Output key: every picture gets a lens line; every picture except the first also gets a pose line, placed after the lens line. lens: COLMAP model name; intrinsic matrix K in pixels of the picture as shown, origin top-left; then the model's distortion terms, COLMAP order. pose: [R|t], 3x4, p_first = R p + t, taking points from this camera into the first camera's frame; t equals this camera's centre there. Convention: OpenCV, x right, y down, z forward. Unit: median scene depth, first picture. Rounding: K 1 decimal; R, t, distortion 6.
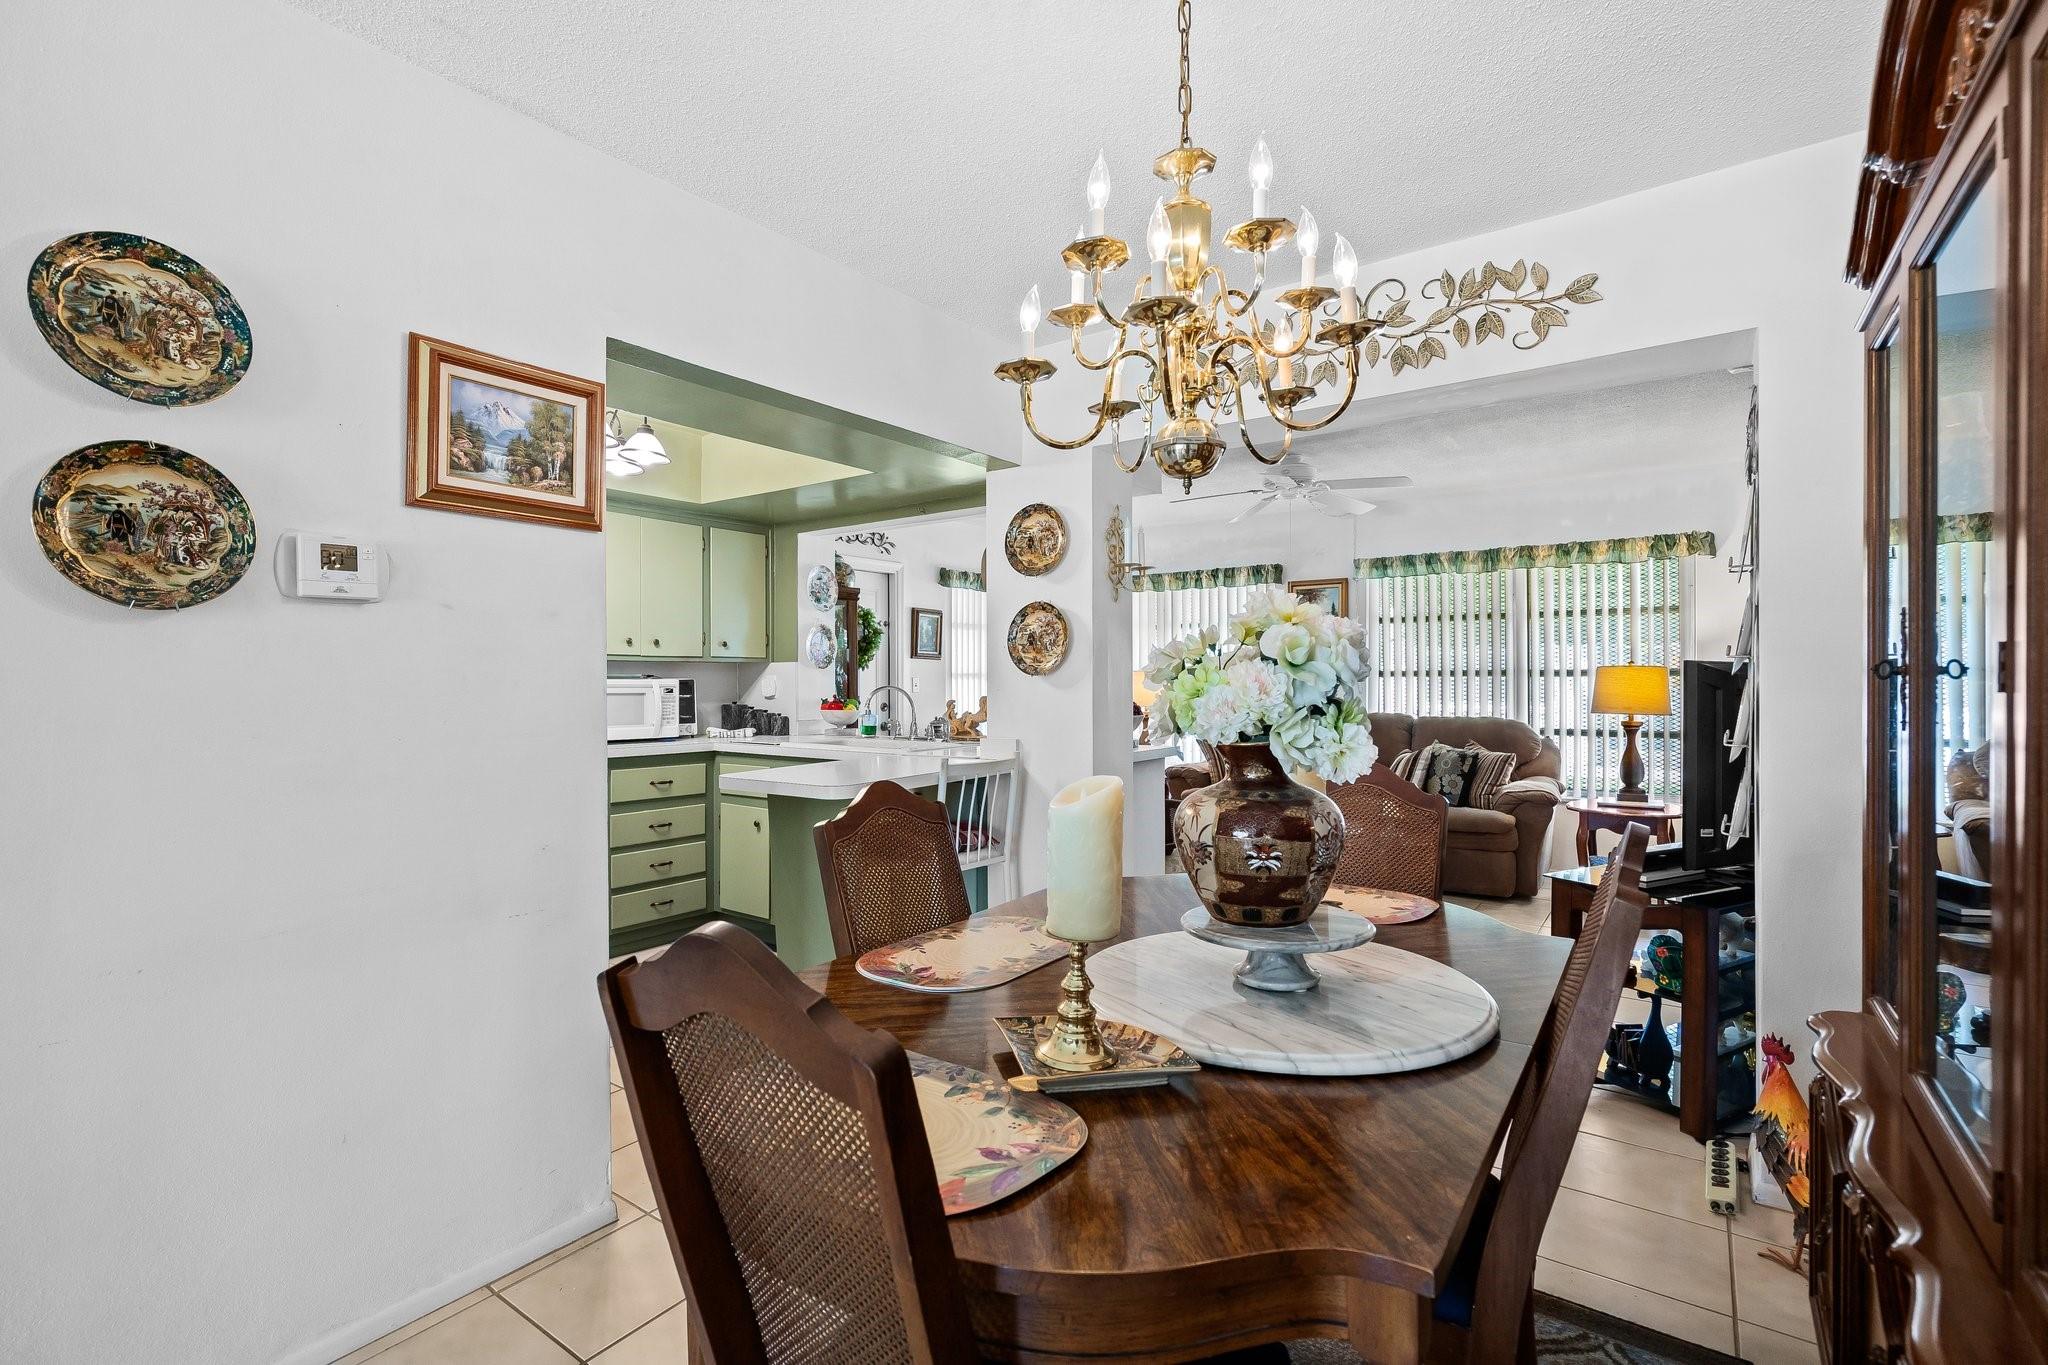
lens RADIAL K [[917.3, 0, 1024.0], [0, 917.3, 682.5], [0, 0, 1]] dist [-0.000555, 0.000010]
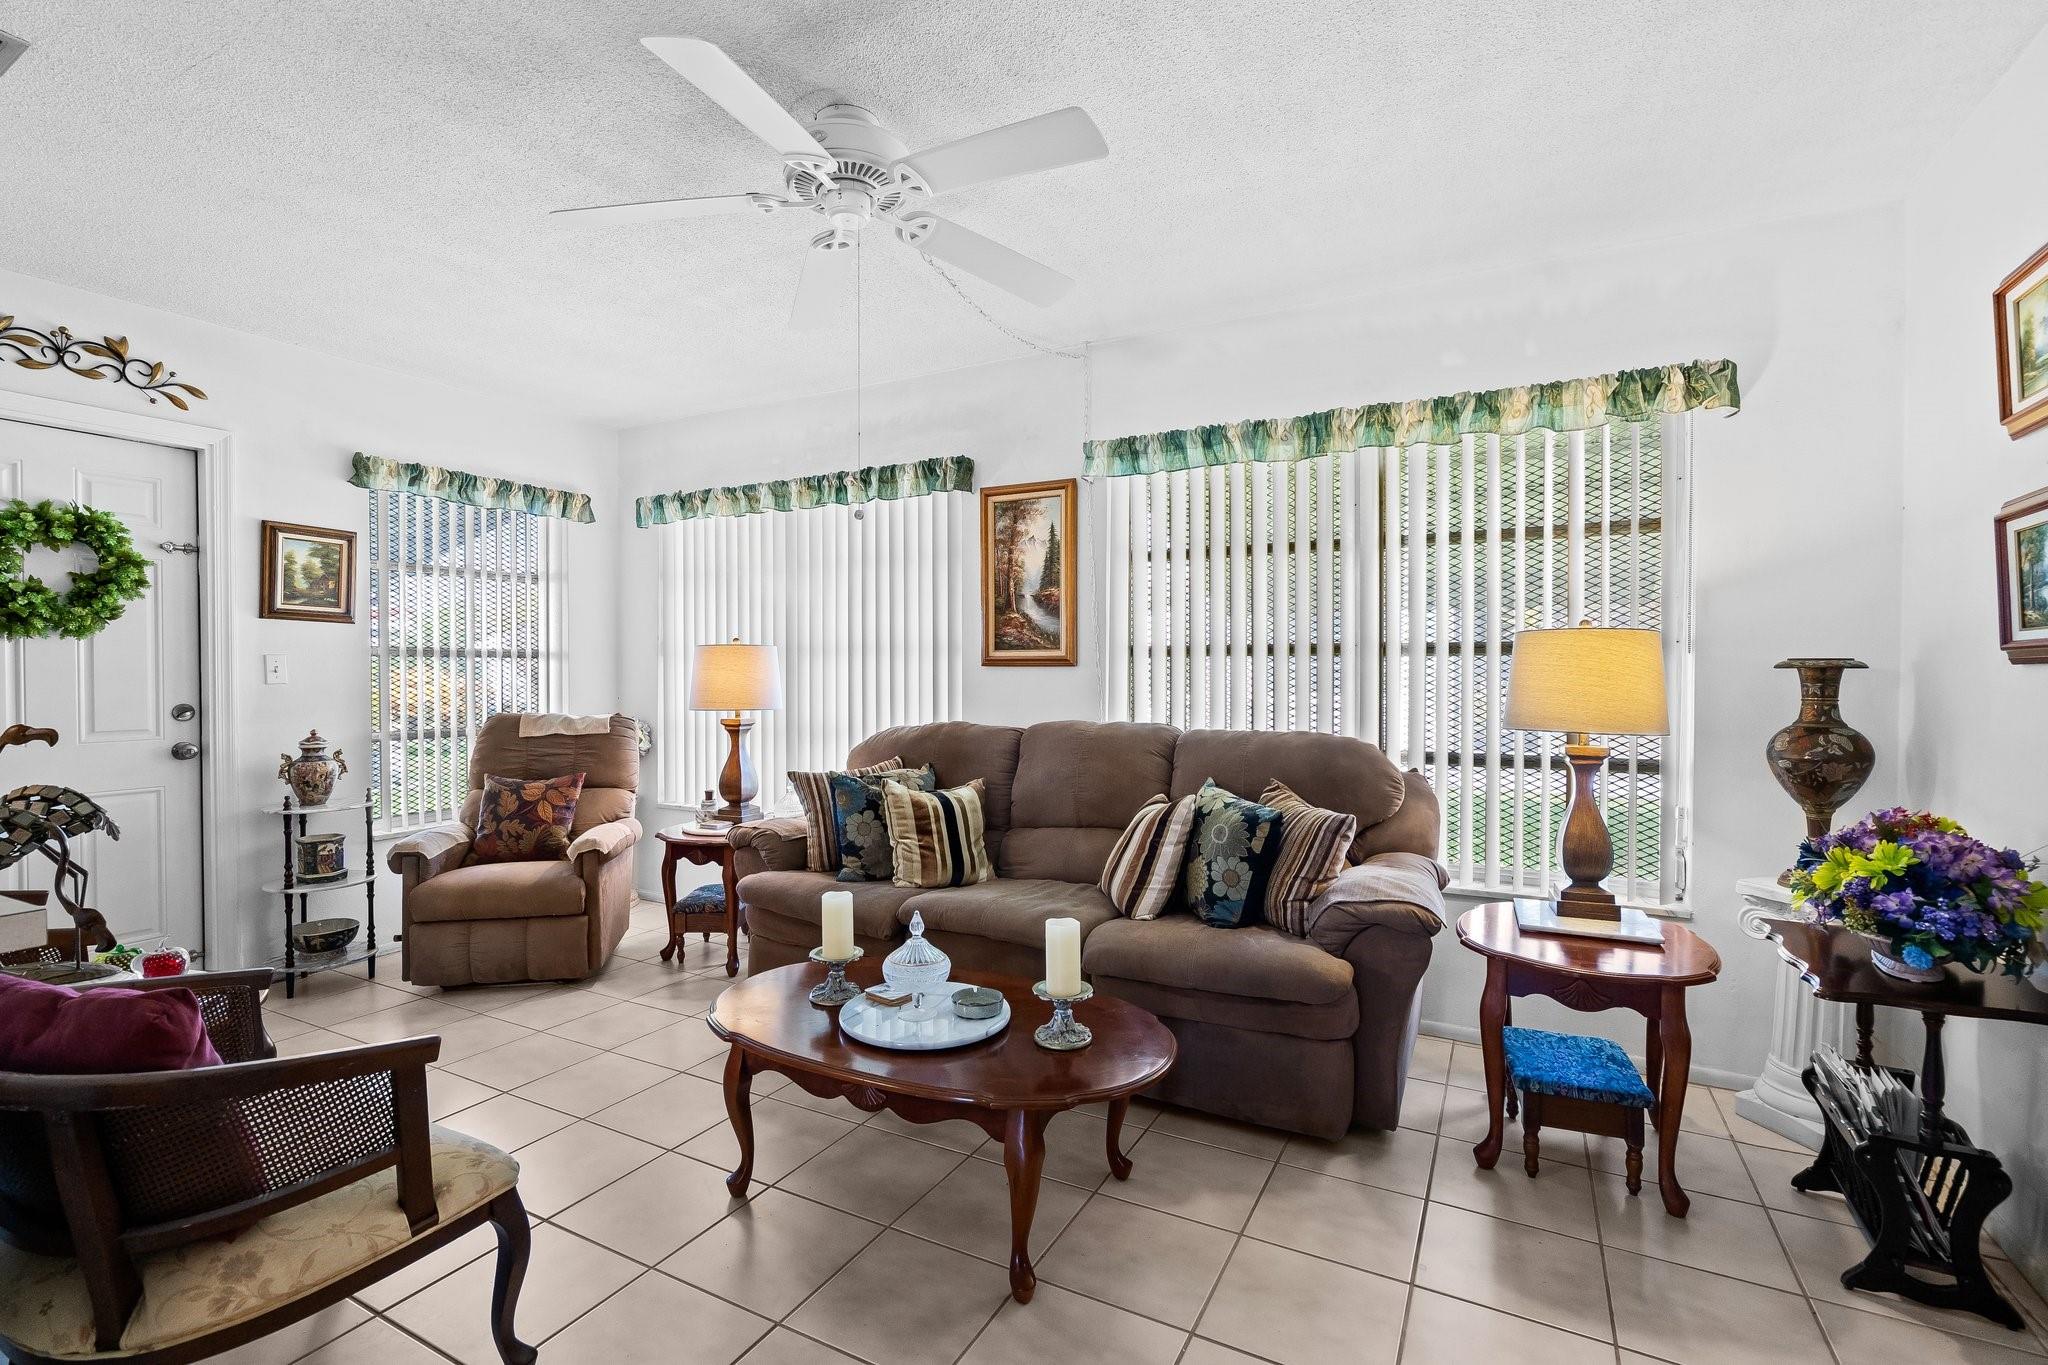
lens RADIAL K [[911.9, 0, 1024.0], [0, 911.9, 682.5], [0, 0, 1]] dist [-0.010416, 0.000387]
pose [[0.991482, 0.002117, 0.130229, 0.292837], [-0.003176, 0.999964, 0.007920, 0.005618], [-0.130208, -0.008266, 0.991452, 0.534420]]
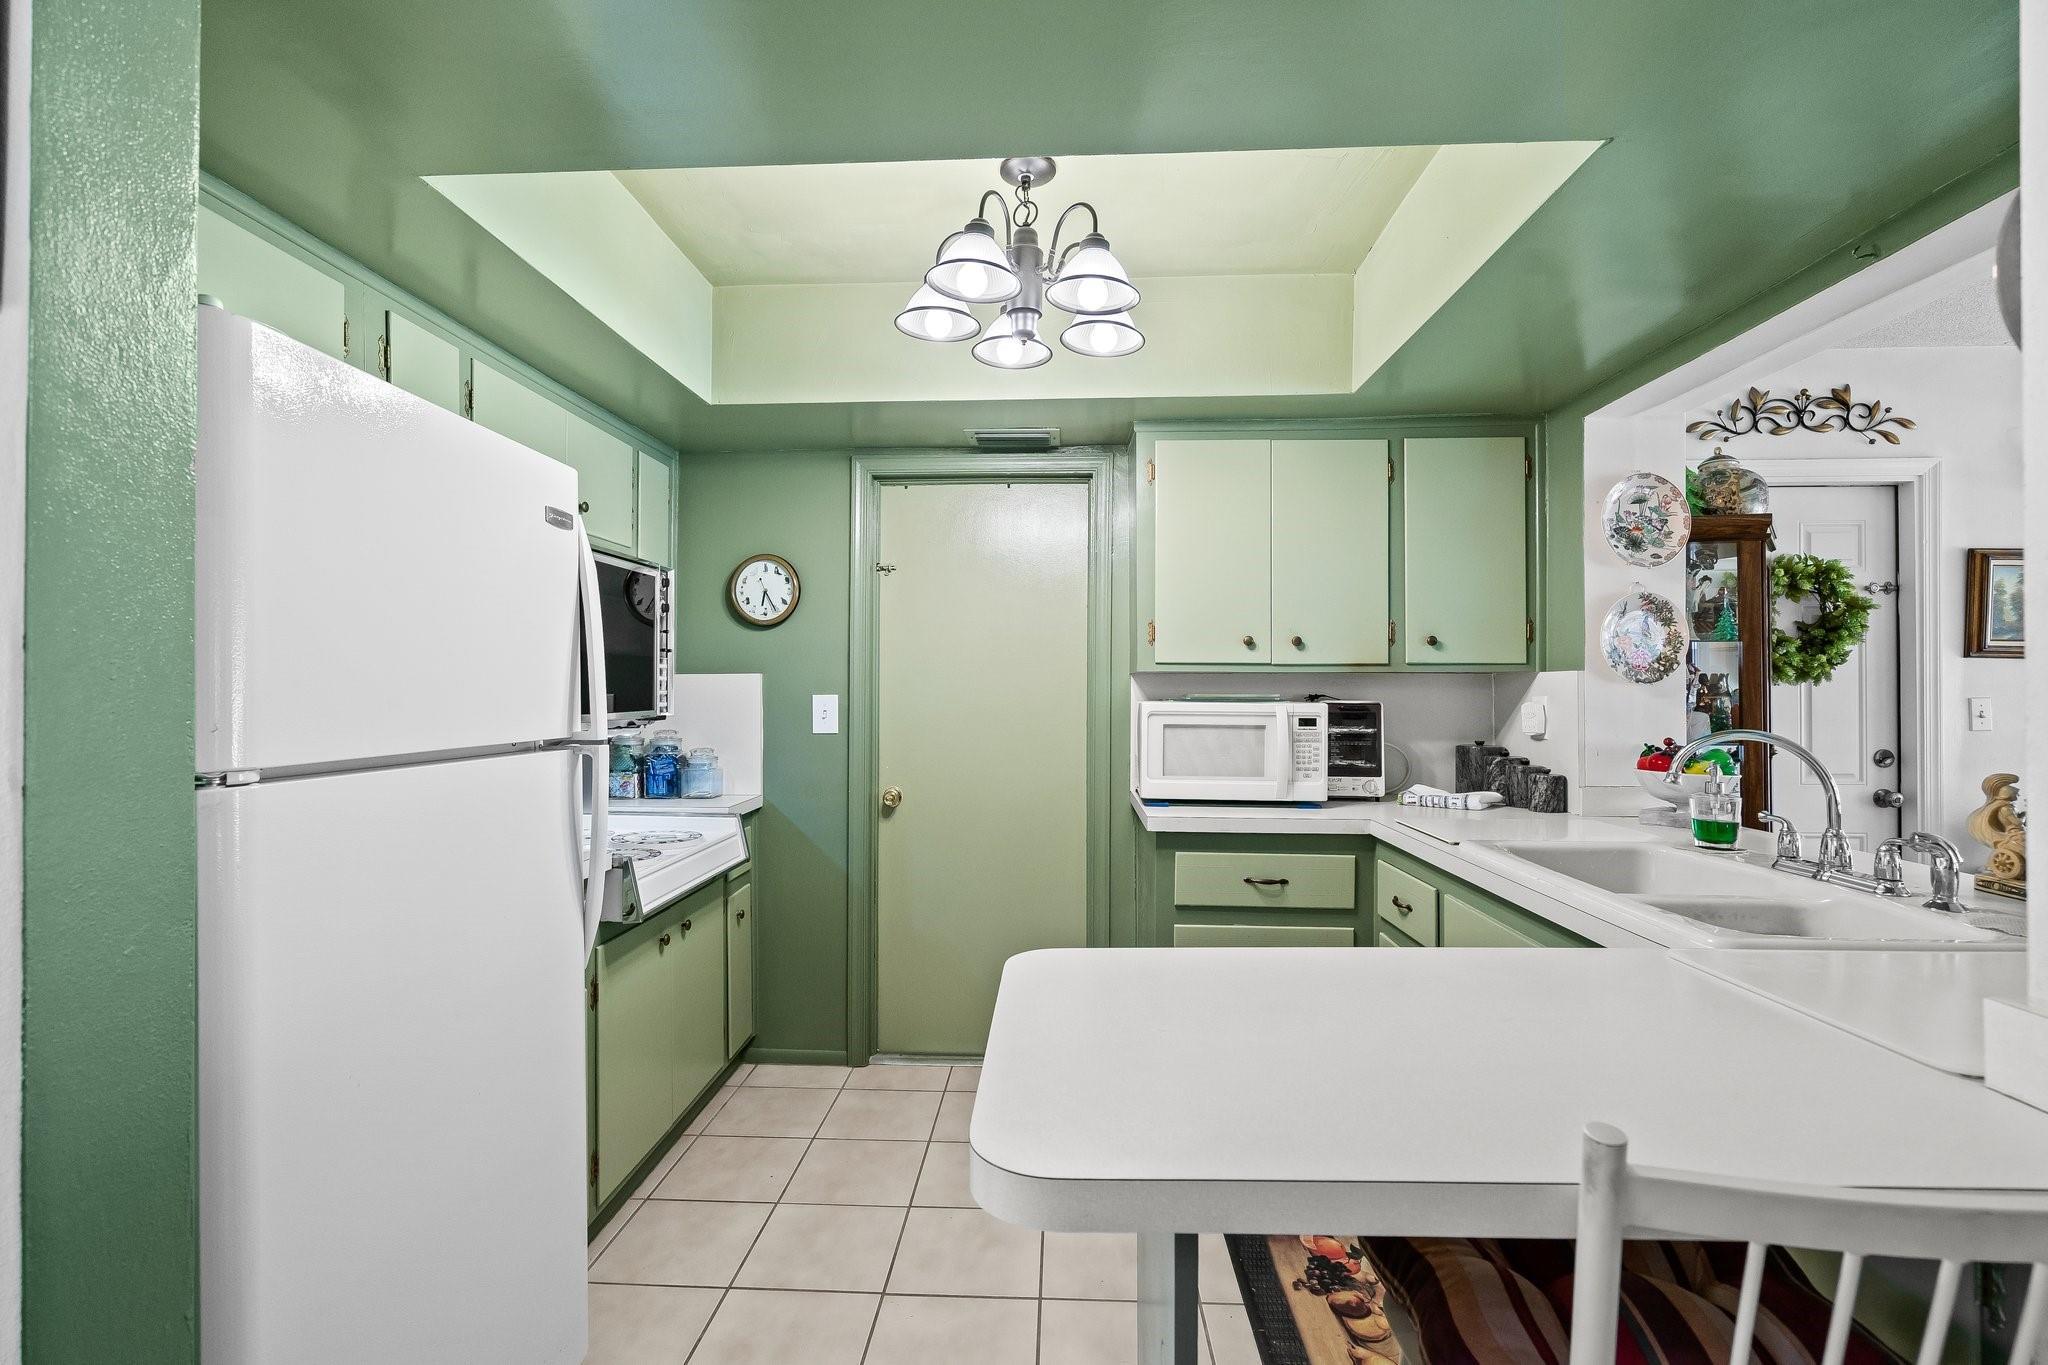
lens RADIAL K [[917.3, 0, 1024.0], [0, 917.3, 682.5], [0, 0, 1]] dist [-0.000555, 0.000010]
pose [[0.545659, -0.003270, -0.838001, 0.008559], [-0.005388, 0.999958, -0.007410, -0.009208], [0.837990, 0.008559, 0.545619, 0.419940]]
